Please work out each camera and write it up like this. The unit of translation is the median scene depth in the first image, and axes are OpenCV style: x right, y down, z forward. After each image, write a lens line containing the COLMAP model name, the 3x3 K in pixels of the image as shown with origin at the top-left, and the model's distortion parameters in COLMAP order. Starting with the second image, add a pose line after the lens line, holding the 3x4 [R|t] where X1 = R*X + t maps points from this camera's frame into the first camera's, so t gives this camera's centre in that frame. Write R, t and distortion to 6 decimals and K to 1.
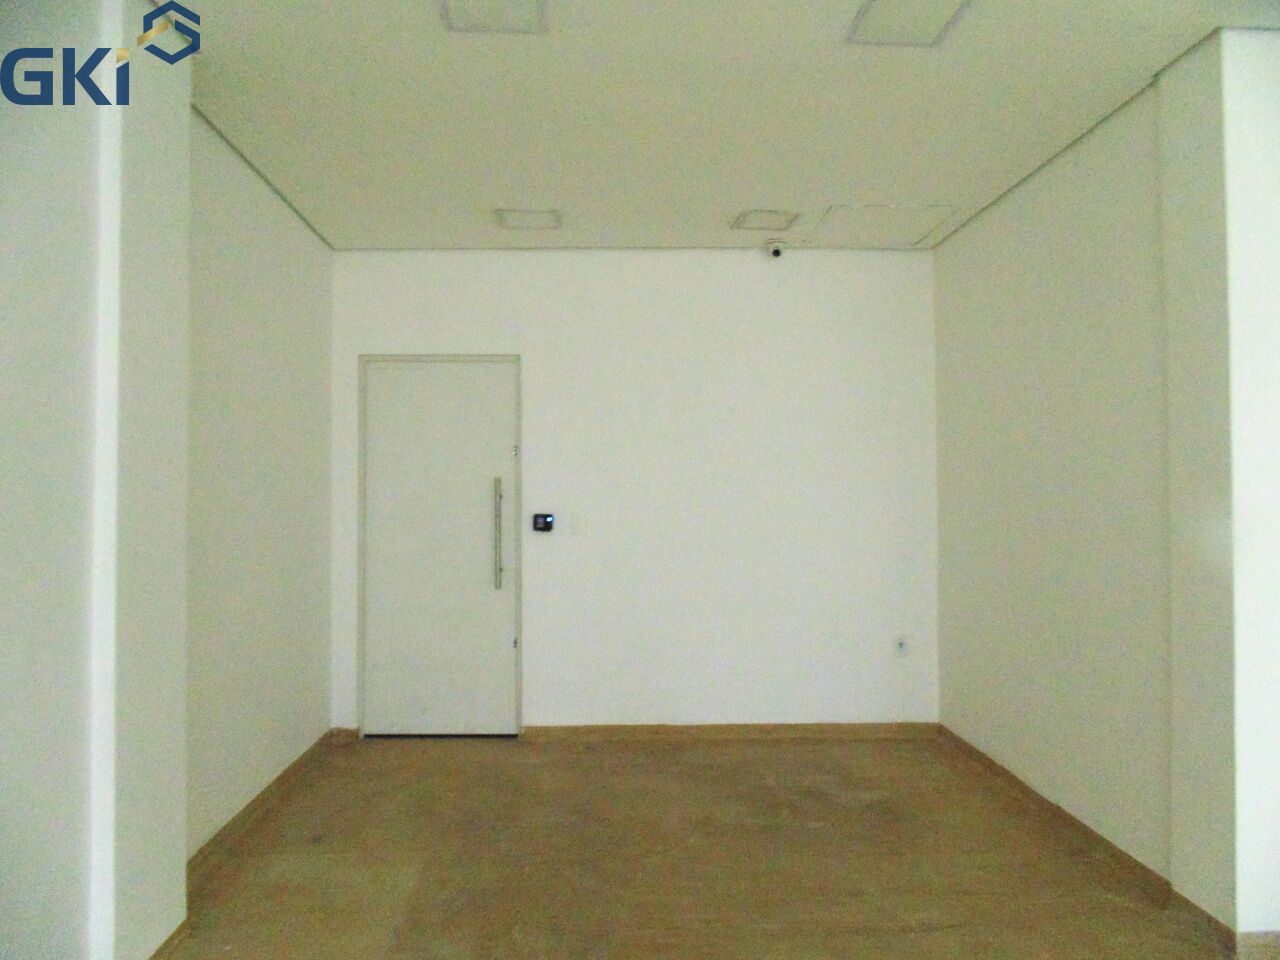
lens RADIAL K [[821.1, 0, 640.0], [0, 821.1, 480.0], [0, 0, 1]] dist [-0.004244, -0.002347]
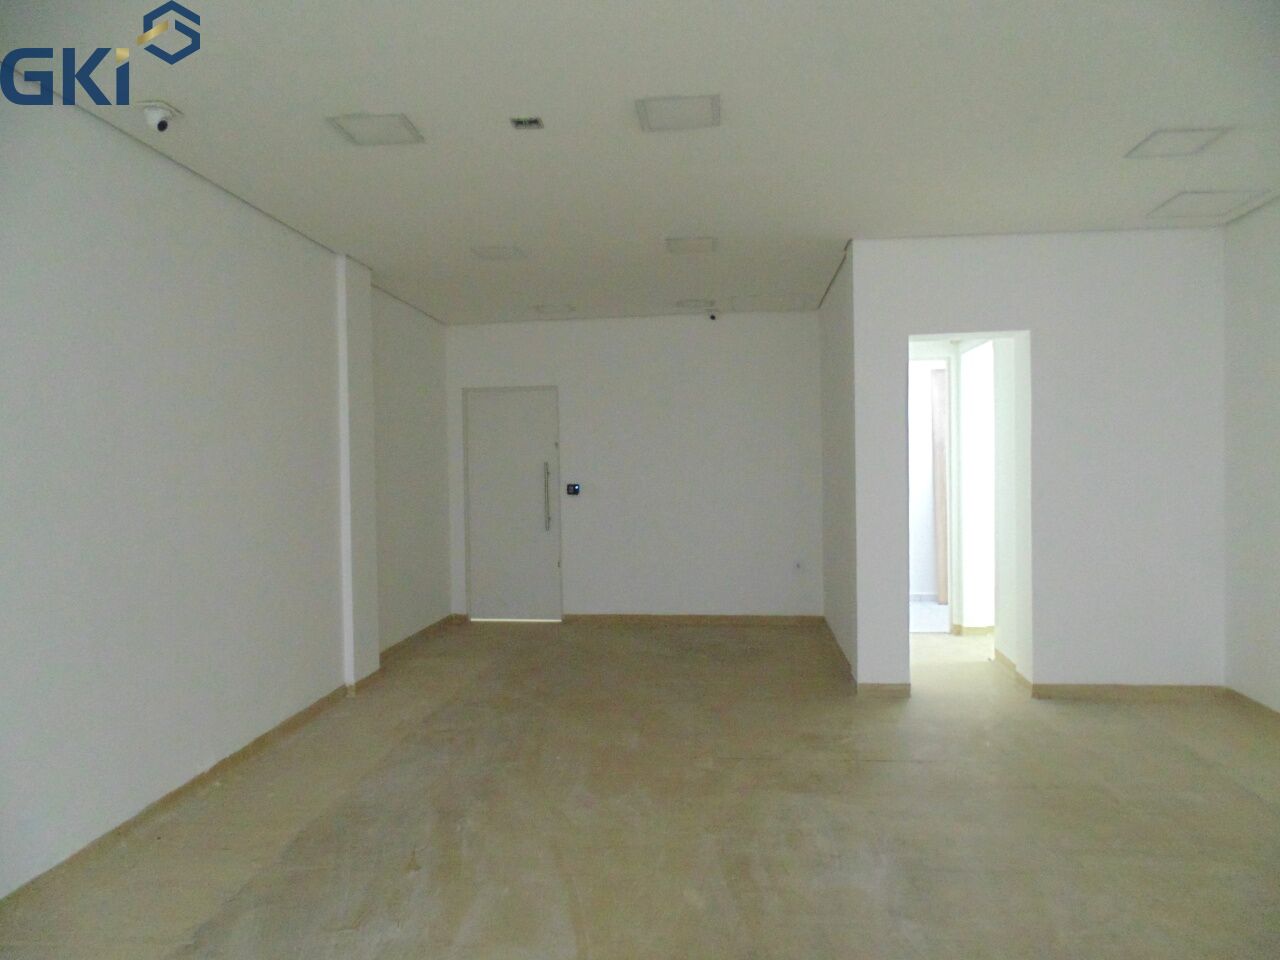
lens RADIAL K [[821.1, 0, 640.0], [0, 821.1, 480.0], [0, 0, 1]] dist [-0.004244, -0.002347]
pose [[0.988486, -0.008809, -0.151054, 0.254907], [0.013977, 0.999351, 0.033186, -0.018199], [0.150664, -0.034915, 0.987968, -0.570363]]
